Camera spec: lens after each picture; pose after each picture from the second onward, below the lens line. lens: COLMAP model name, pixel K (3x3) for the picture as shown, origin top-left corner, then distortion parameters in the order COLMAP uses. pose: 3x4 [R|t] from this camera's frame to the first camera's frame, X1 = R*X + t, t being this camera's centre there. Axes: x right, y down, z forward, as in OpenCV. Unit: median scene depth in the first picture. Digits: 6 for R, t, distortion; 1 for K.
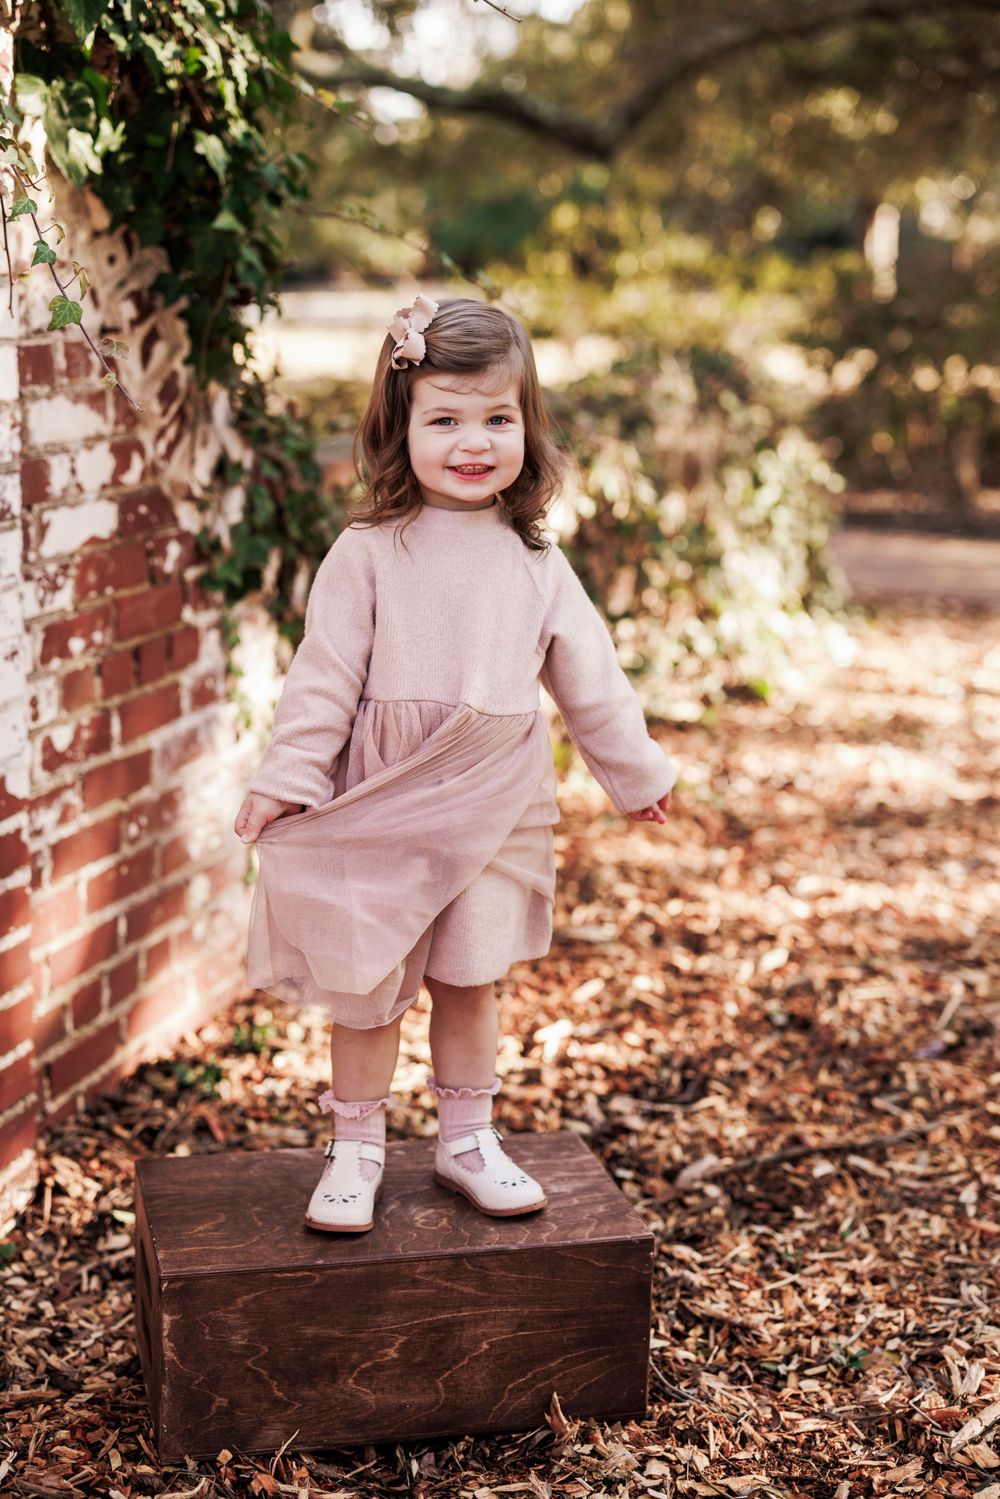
lens RADIAL K [[2221.6, 0, 500.0], [0, 2221.6, 749.5], [0, 0, 1]] dist [-0.007512, -0.007814]
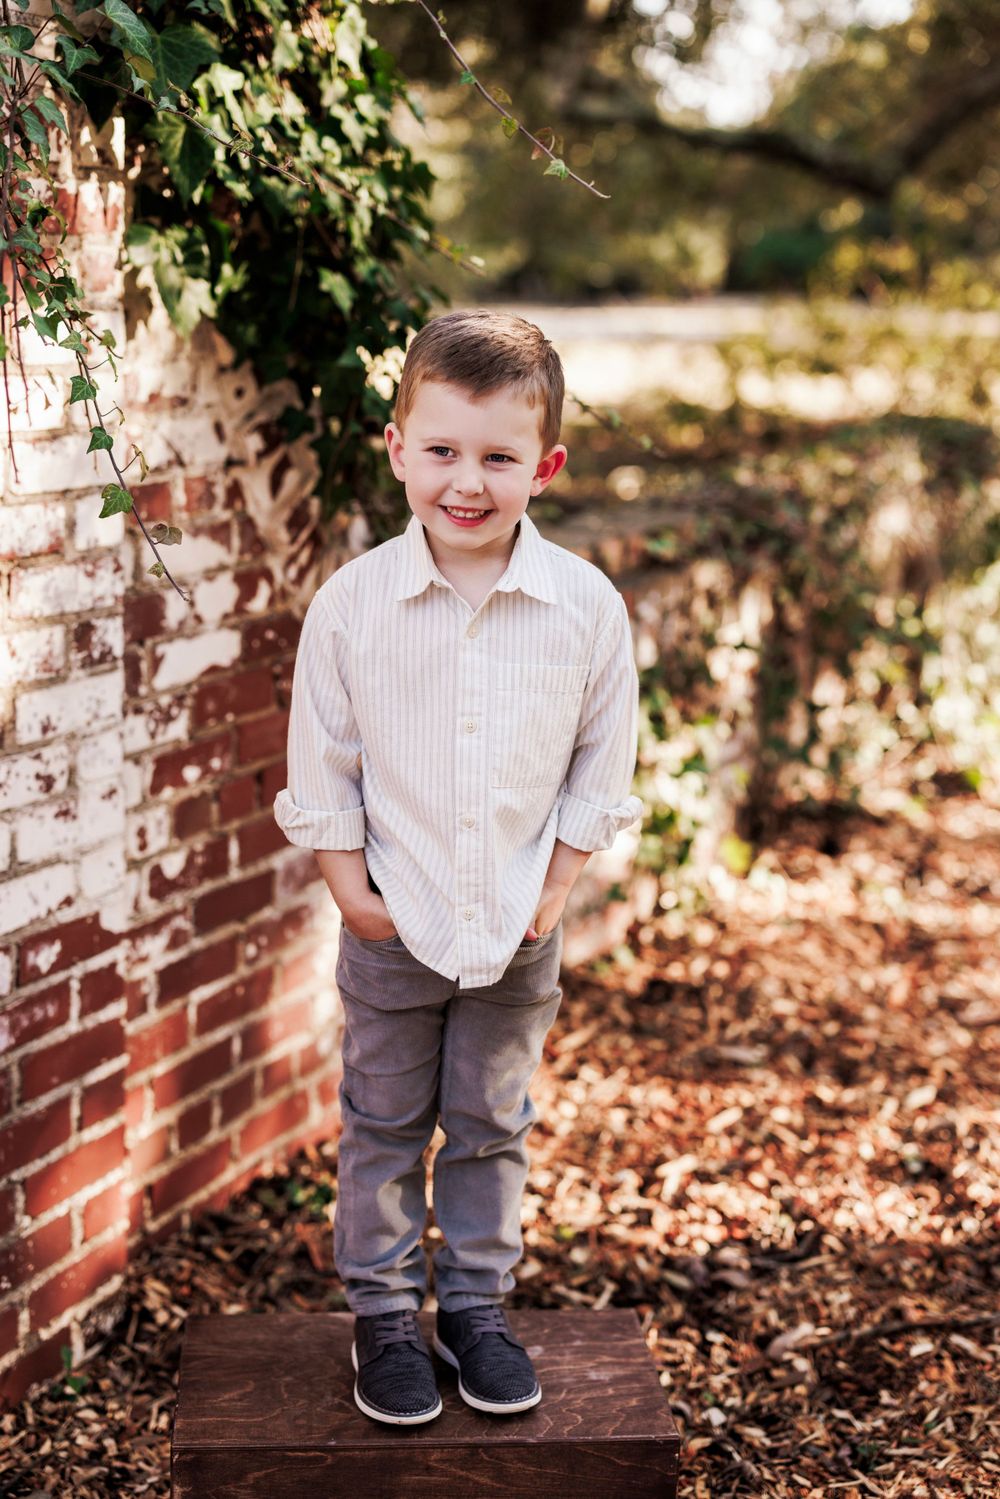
lens RADIAL K [[2221.6, 0, 500.0], [0, 2221.6, 749.5], [0, 0, 1]] dist [-0.007512, -0.007814]
pose [[0.990103, 0.039799, -0.134579, 0.083215], [-0.039984, 0.999199, 0.001326, -0.064507], [0.134524, 0.004068, 0.990902, 0.018718]]
